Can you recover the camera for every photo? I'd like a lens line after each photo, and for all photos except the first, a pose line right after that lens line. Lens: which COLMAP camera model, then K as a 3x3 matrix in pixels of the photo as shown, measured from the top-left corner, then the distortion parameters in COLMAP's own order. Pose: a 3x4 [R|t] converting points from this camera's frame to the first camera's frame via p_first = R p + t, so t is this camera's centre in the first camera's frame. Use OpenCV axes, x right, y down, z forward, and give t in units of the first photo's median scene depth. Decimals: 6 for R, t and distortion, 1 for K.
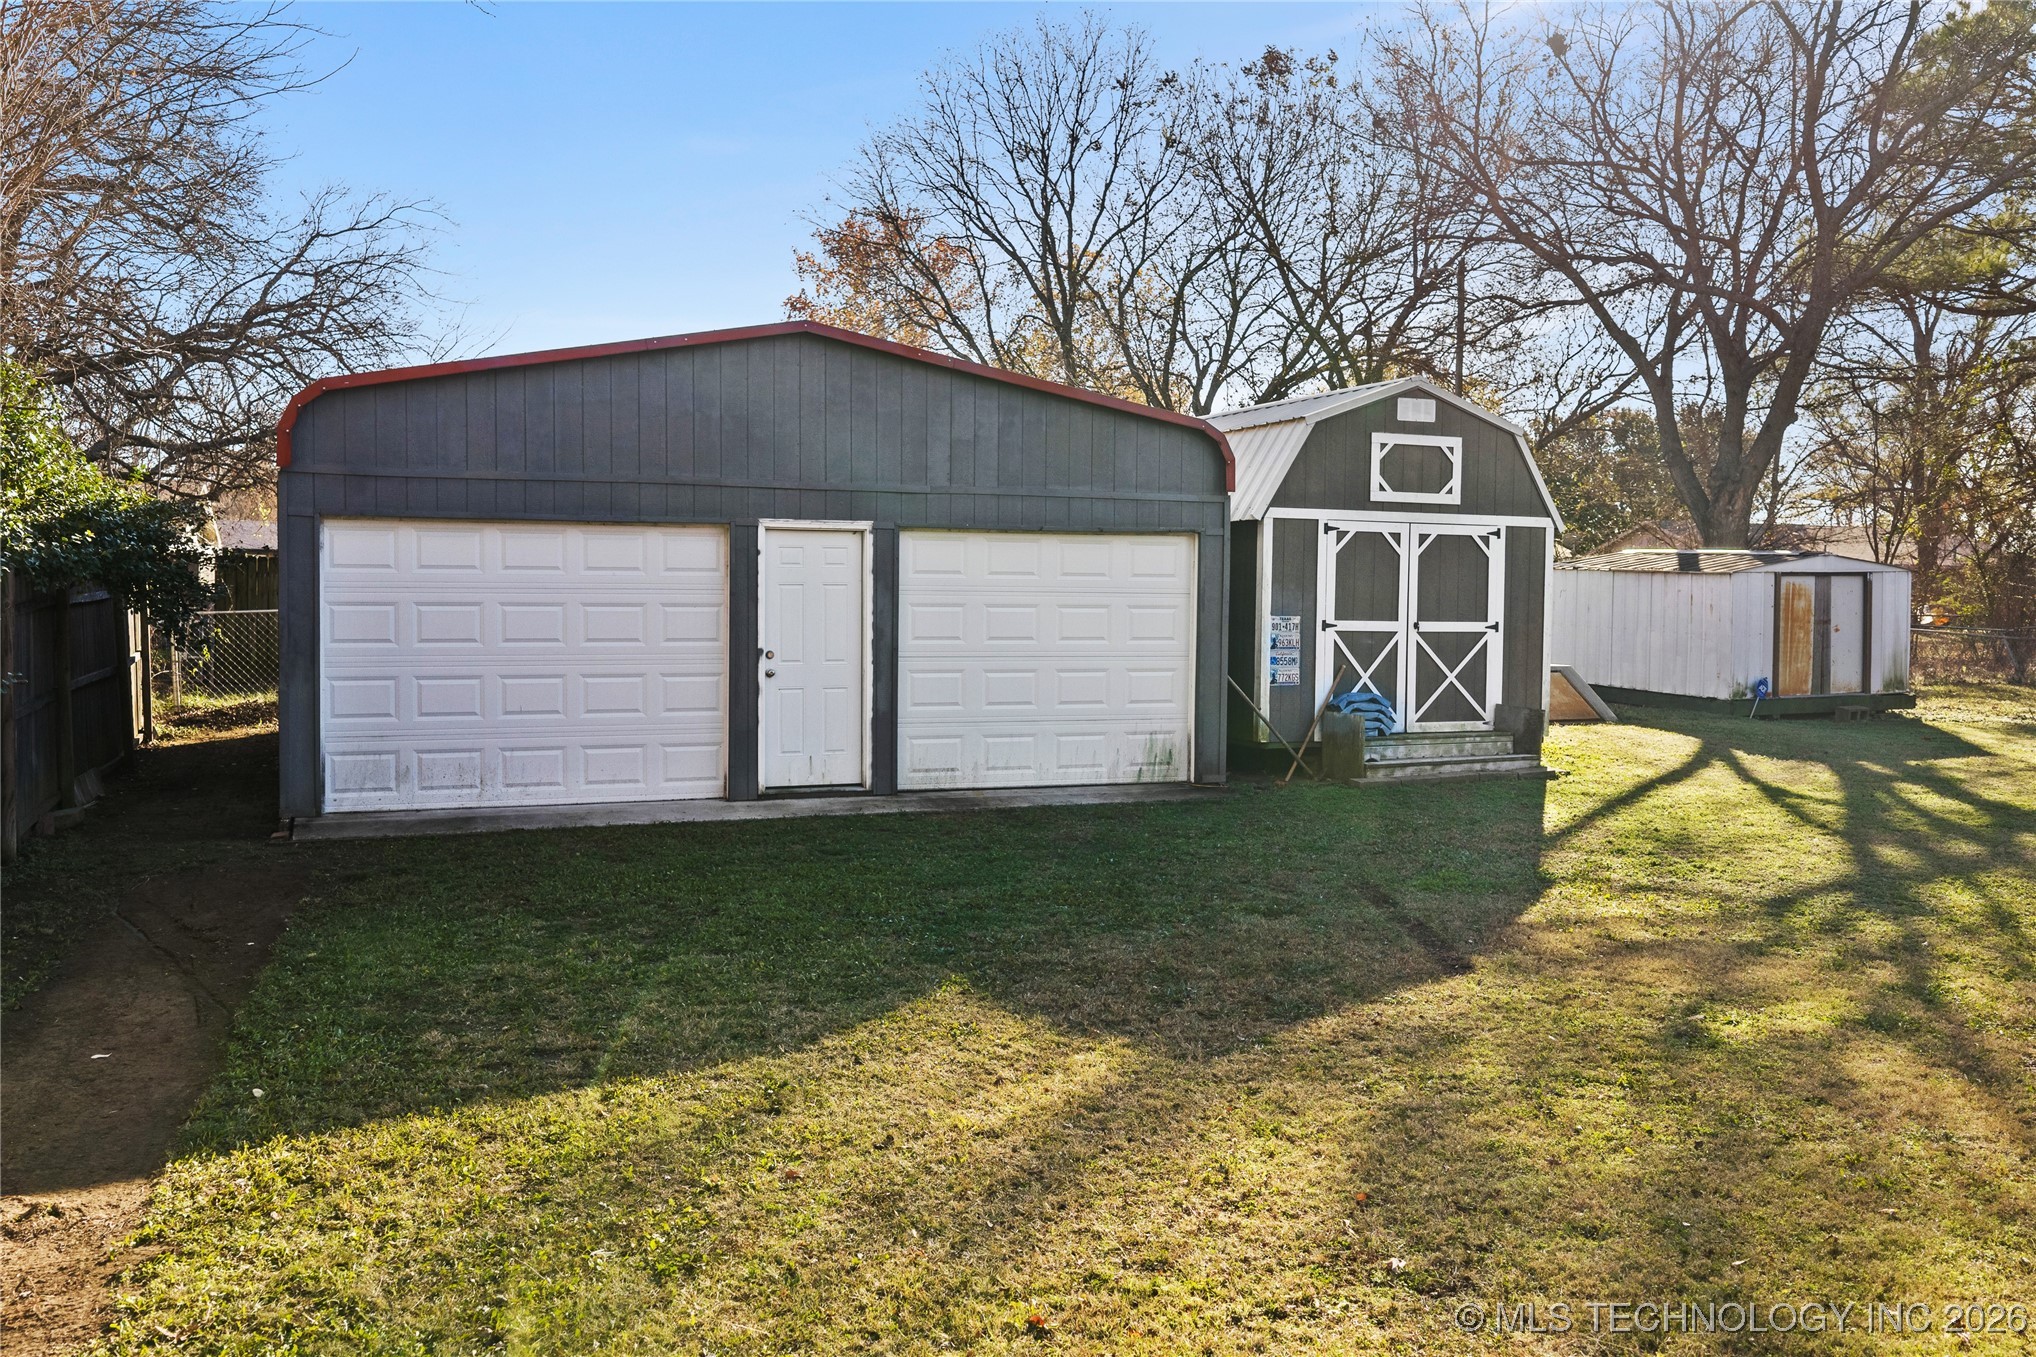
lens RADIAL K [[1683.4, 0, 1018.0], [0, 1683.4, 678.5], [0, 0, 1]] dist [-0.001900, -0.003520]
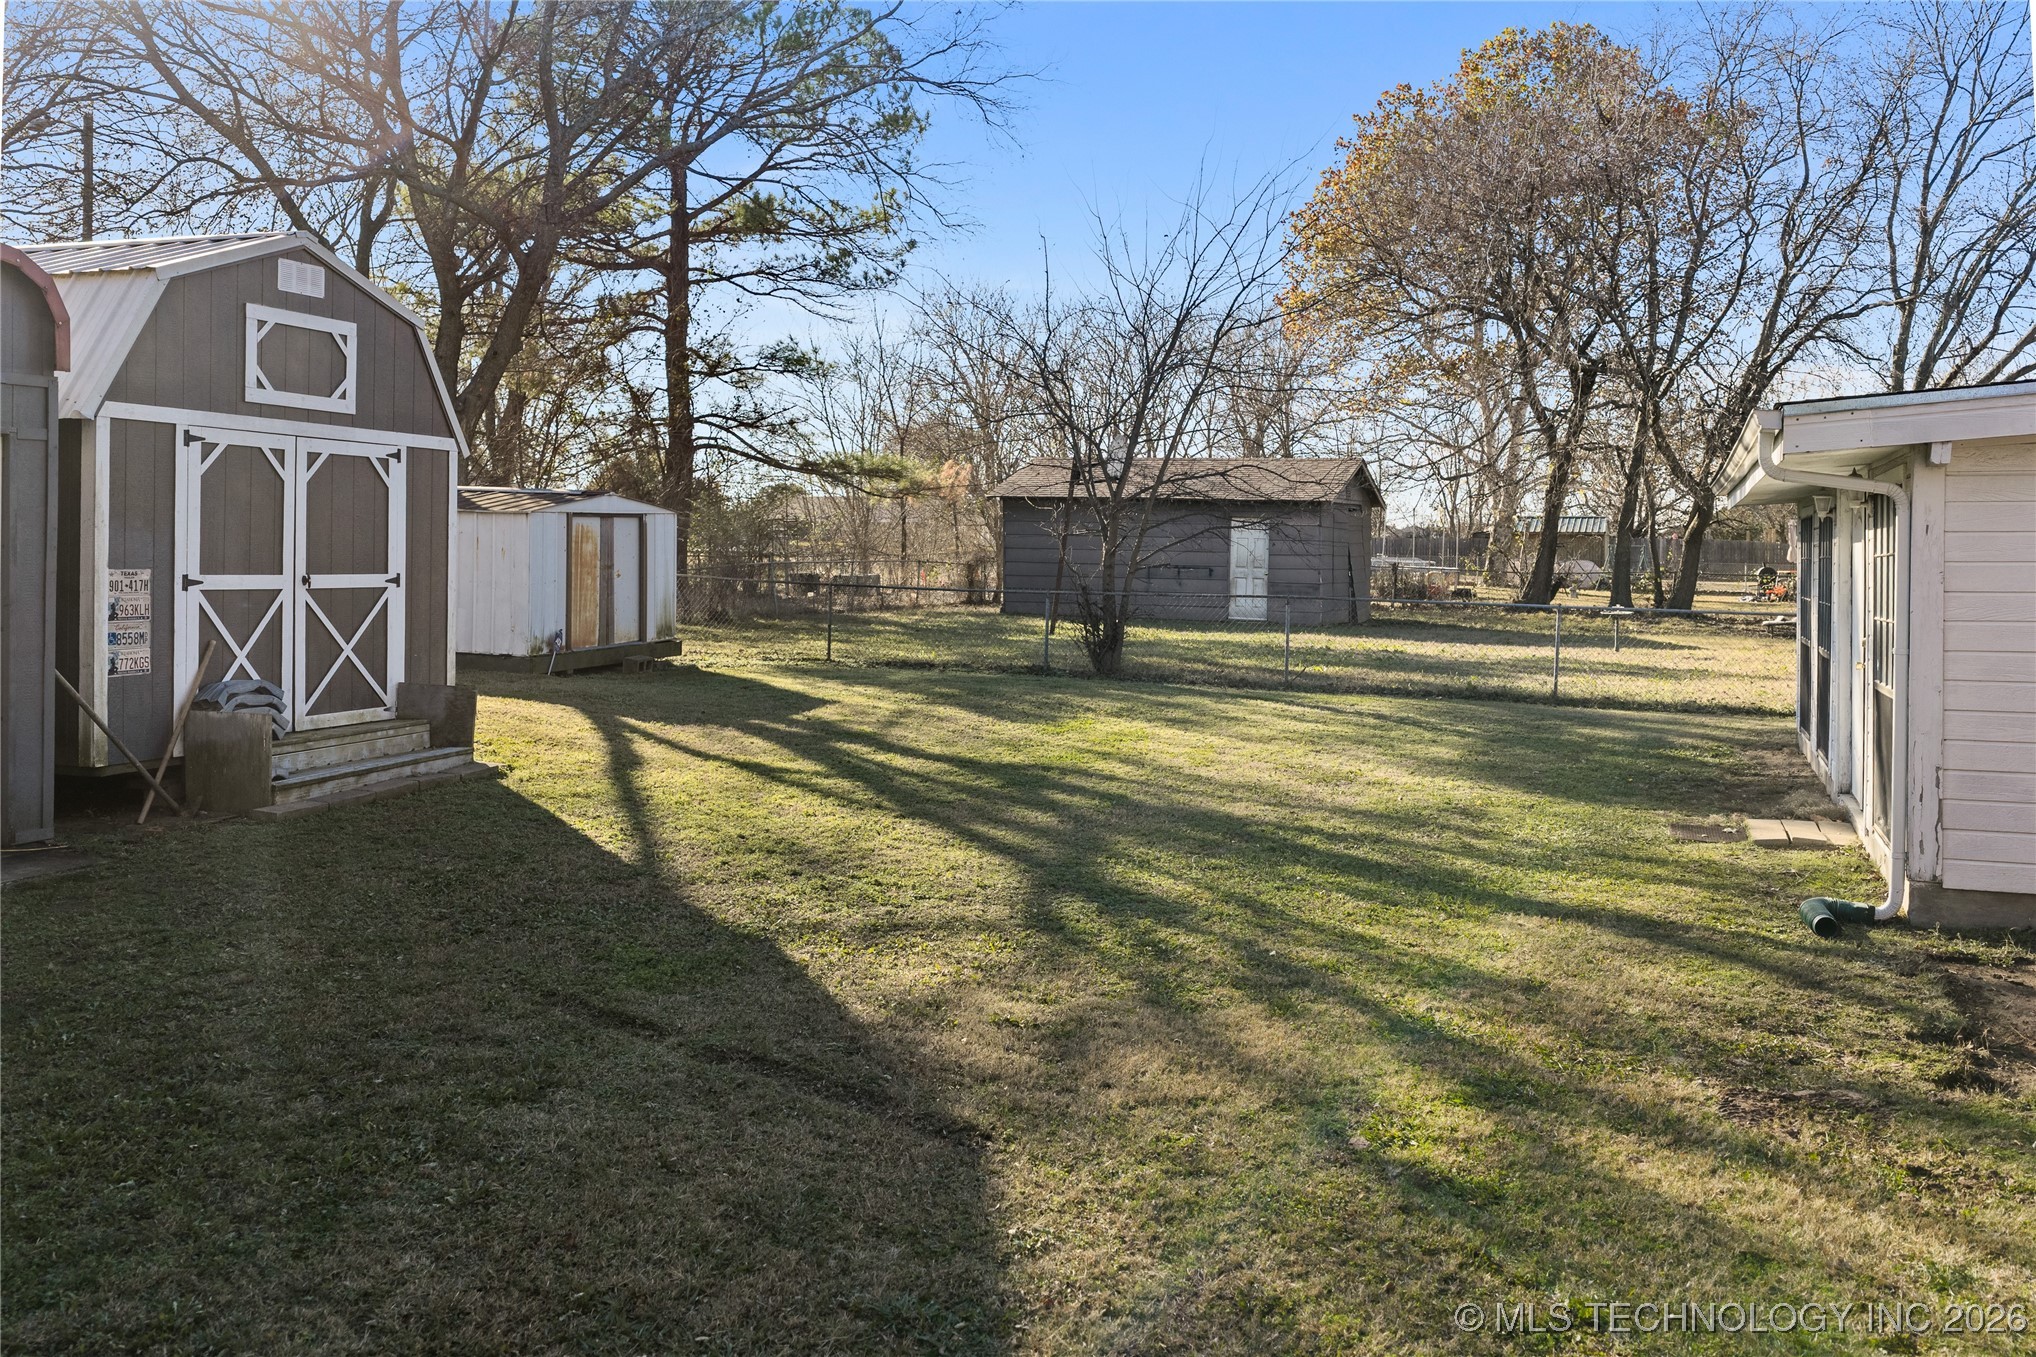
lens RADIAL K [[1698.8, 0, 1017.1], [0, 1698.8, 579.8], [0, 0, 1]] dist [0.002660, 0.006416]
pose [[0.659577, -0.014773, 0.751492, -0.106014], [0.031983, 0.999453, -0.008424, -0.015993], [-0.750957, 0.029591, 0.659688, 0.299456]]
